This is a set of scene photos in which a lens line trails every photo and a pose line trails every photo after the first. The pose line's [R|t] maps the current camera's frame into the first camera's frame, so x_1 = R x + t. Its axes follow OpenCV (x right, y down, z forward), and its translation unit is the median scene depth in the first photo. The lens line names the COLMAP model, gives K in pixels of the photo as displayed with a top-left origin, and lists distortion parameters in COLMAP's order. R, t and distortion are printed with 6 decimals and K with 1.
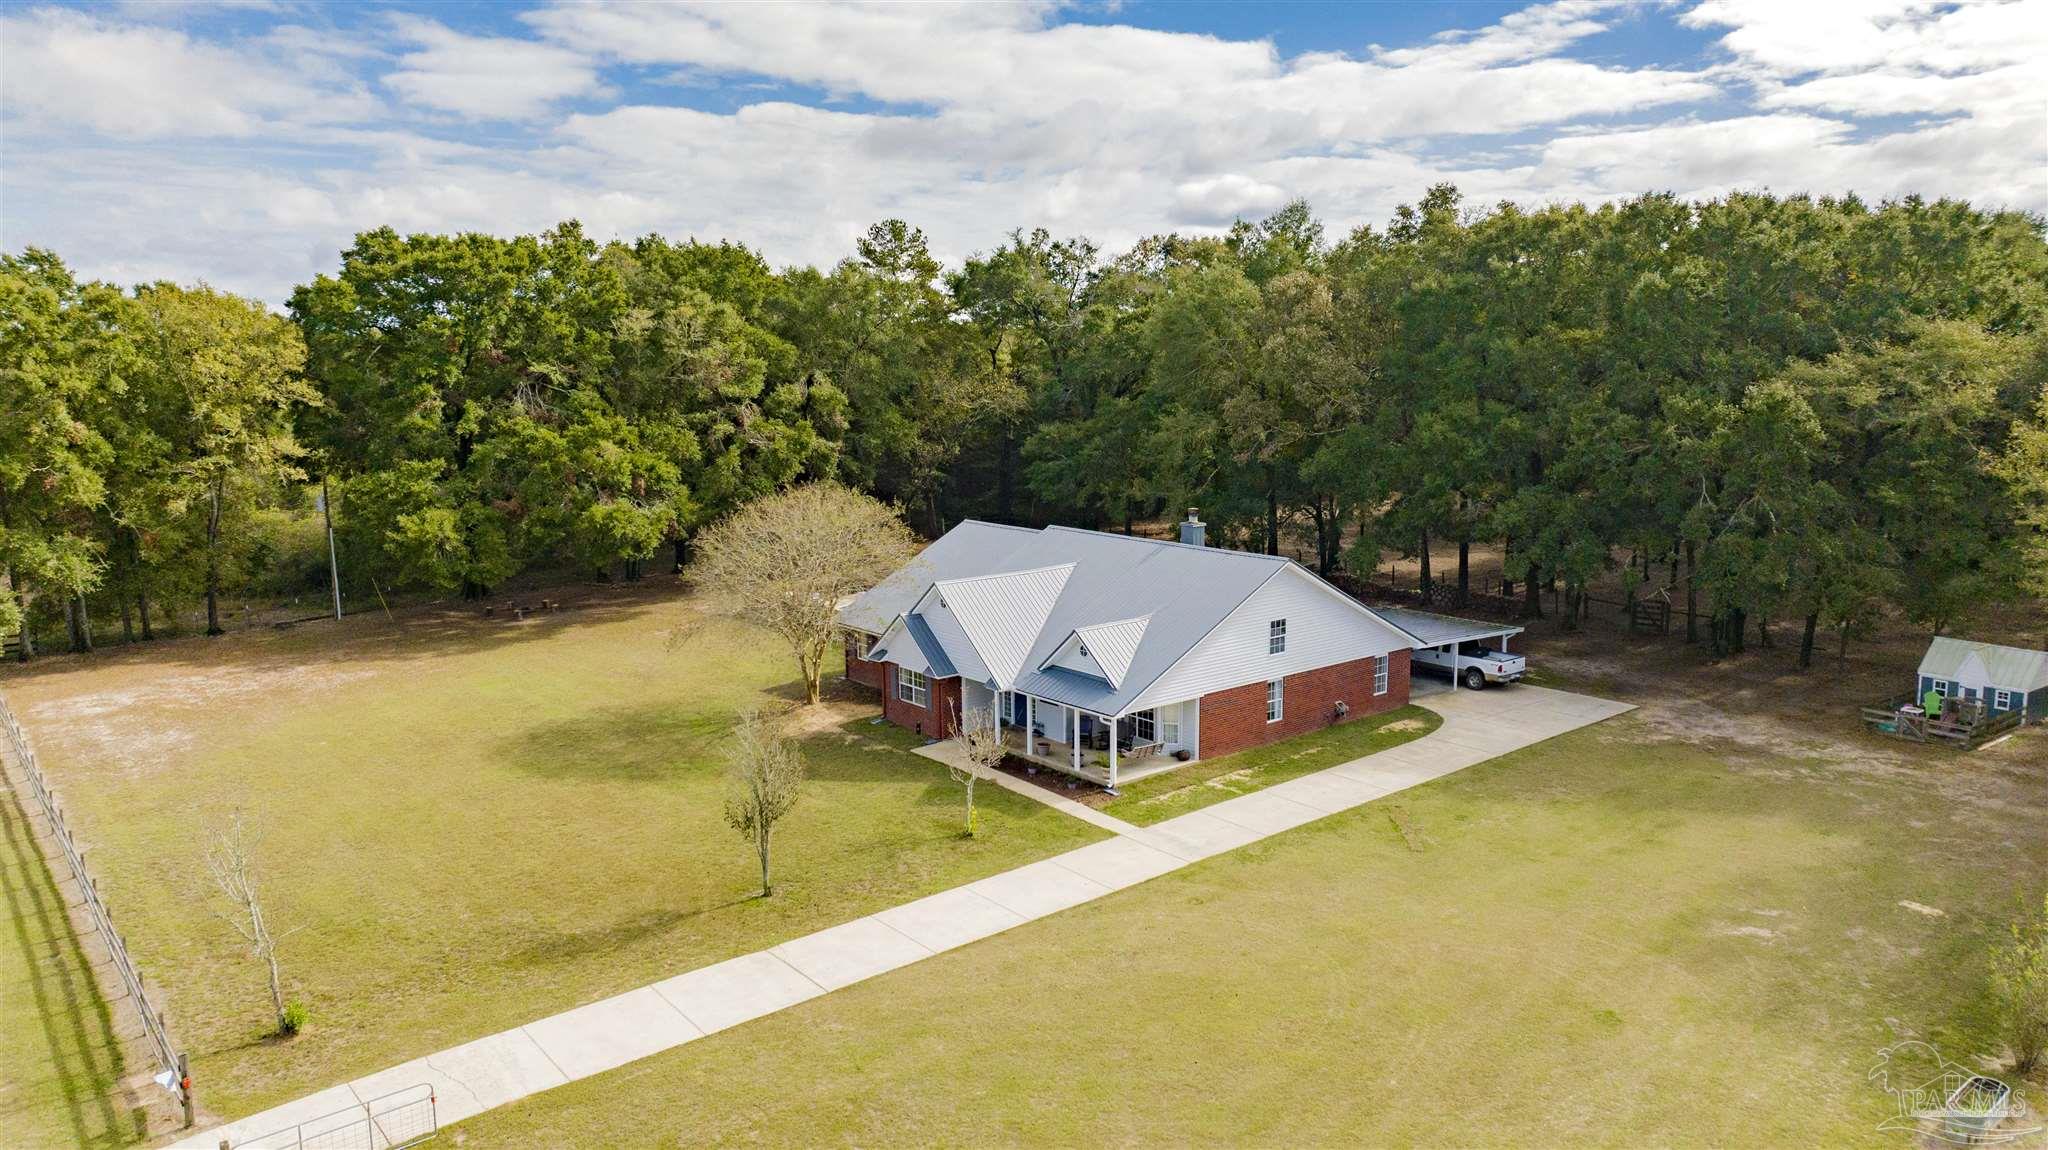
lens RADIAL K [[1443.7, 0, 1024.0], [0, 1443.7, 575.0], [0, 0, 1]] dist [-0.034387, 0.061933]
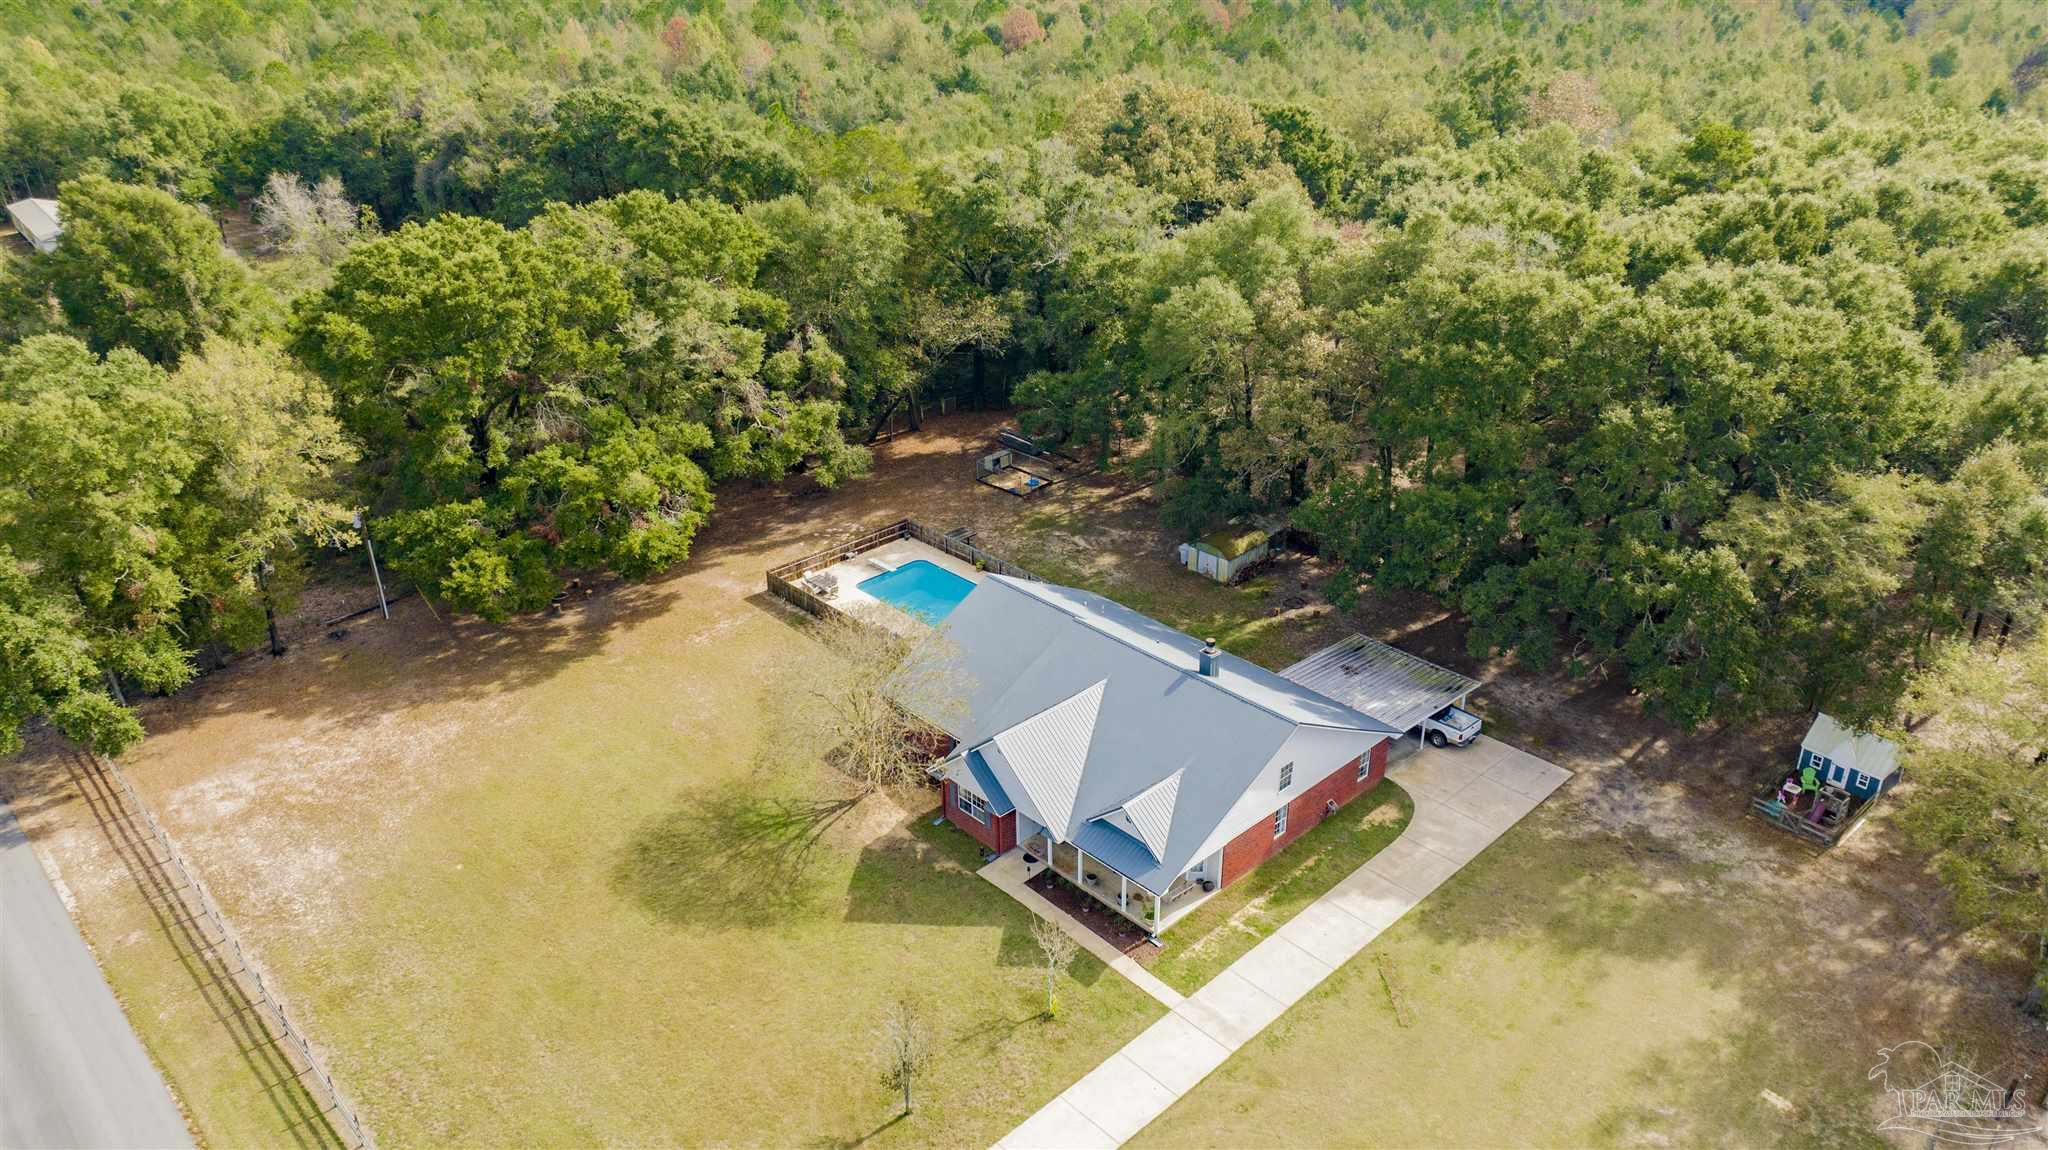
lens RADIAL K [[1443.7, 0, 1024.0], [0, 1443.7, 575.0], [0, 0, 1]] dist [-0.034387, 0.061933]
pose [[0.997394, -0.033931, 0.063674, -0.108618], [0.013692, 0.955494, 0.294693, -0.468383], [-0.070840, -0.293053, 0.953468, -0.066362]]
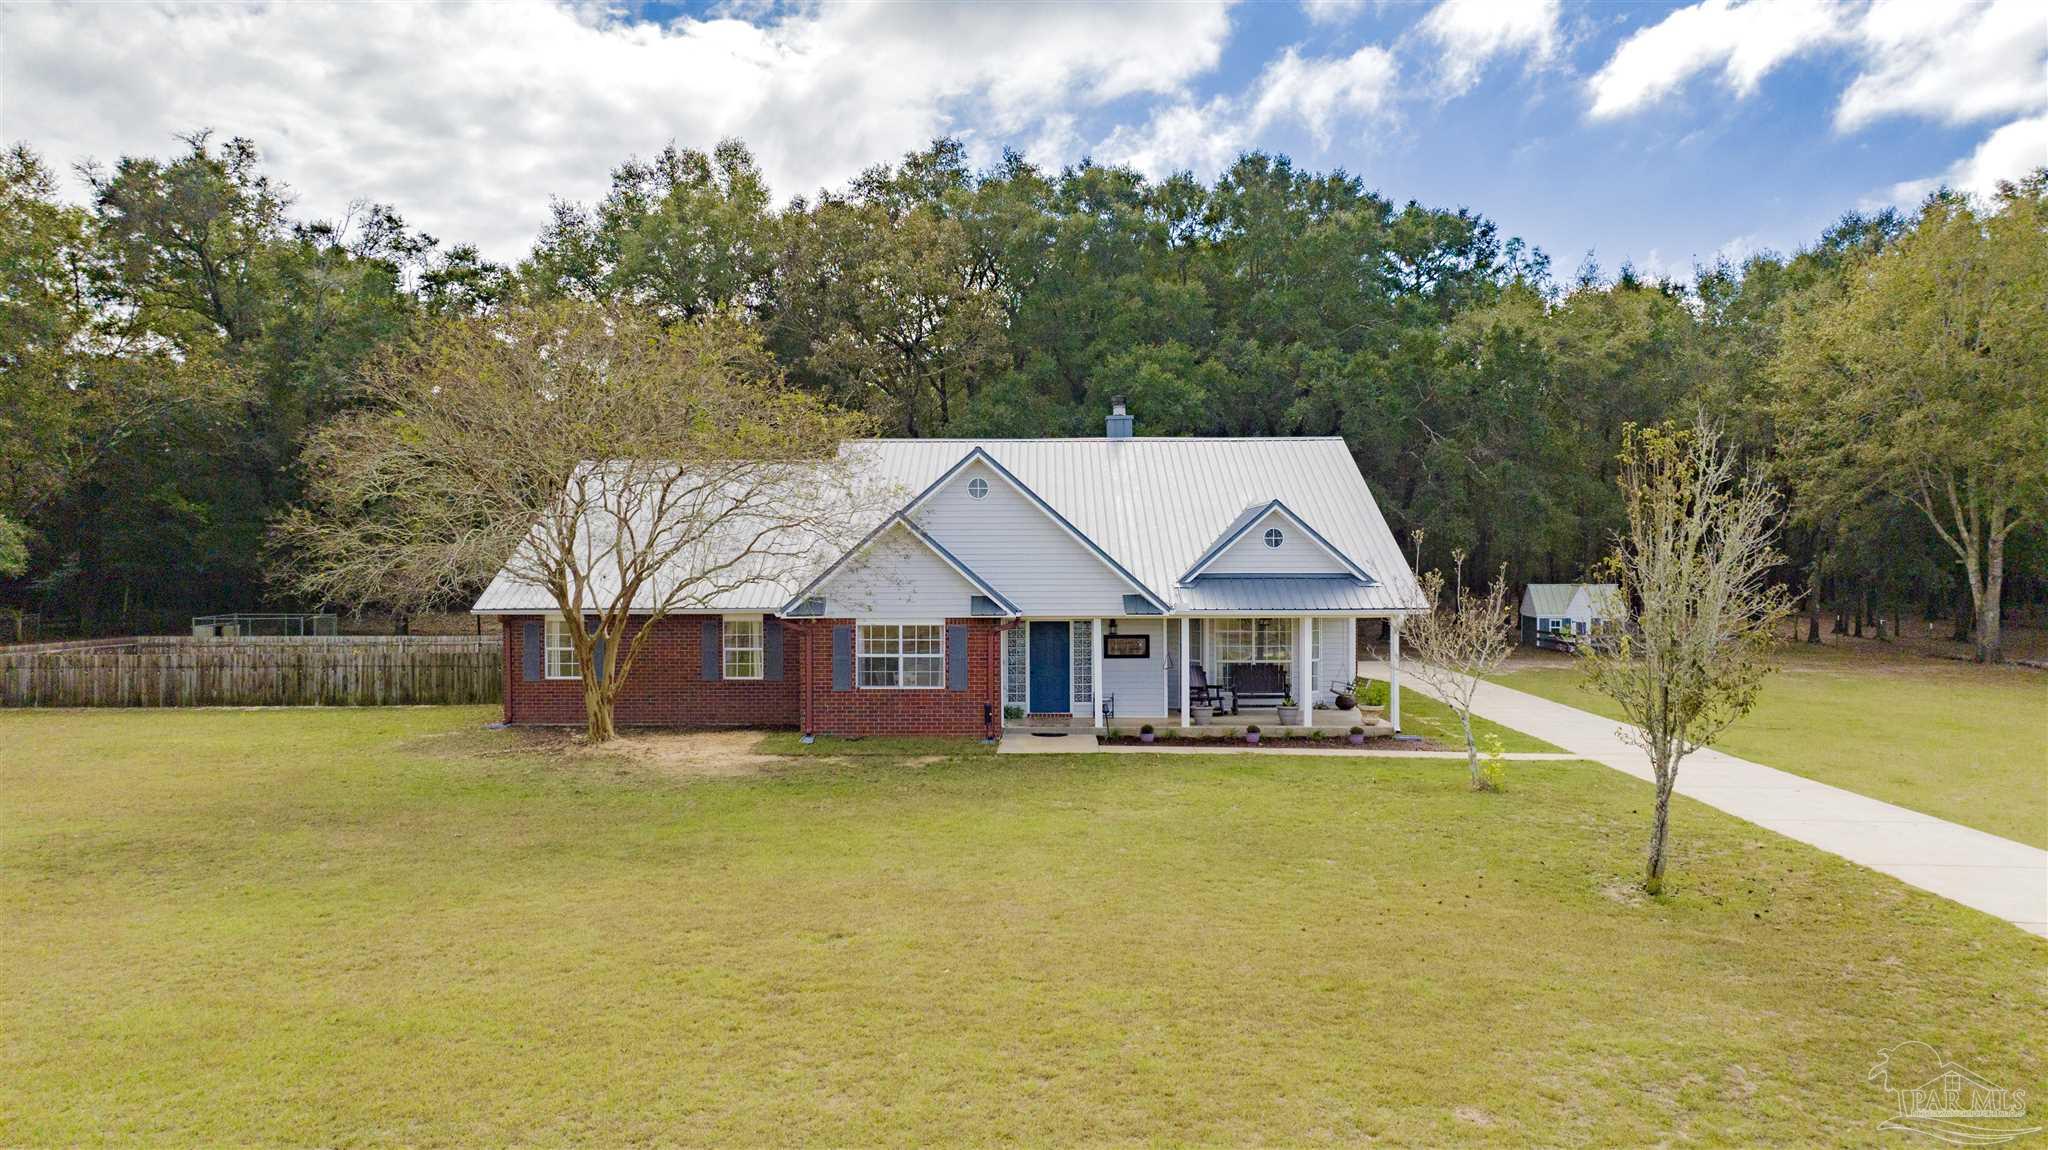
lens RADIAL K [[1443.7, 0, 1024.0], [0, 1443.7, 575.0], [0, 0, 1]] dist [-0.034387, 0.061933]
pose [[0.639641, 0.006271, 0.768648, -0.483003], [0.120065, 0.986878, -0.107965, 0.117196], [-0.759239, 0.161346, 0.630495, 0.658698]]
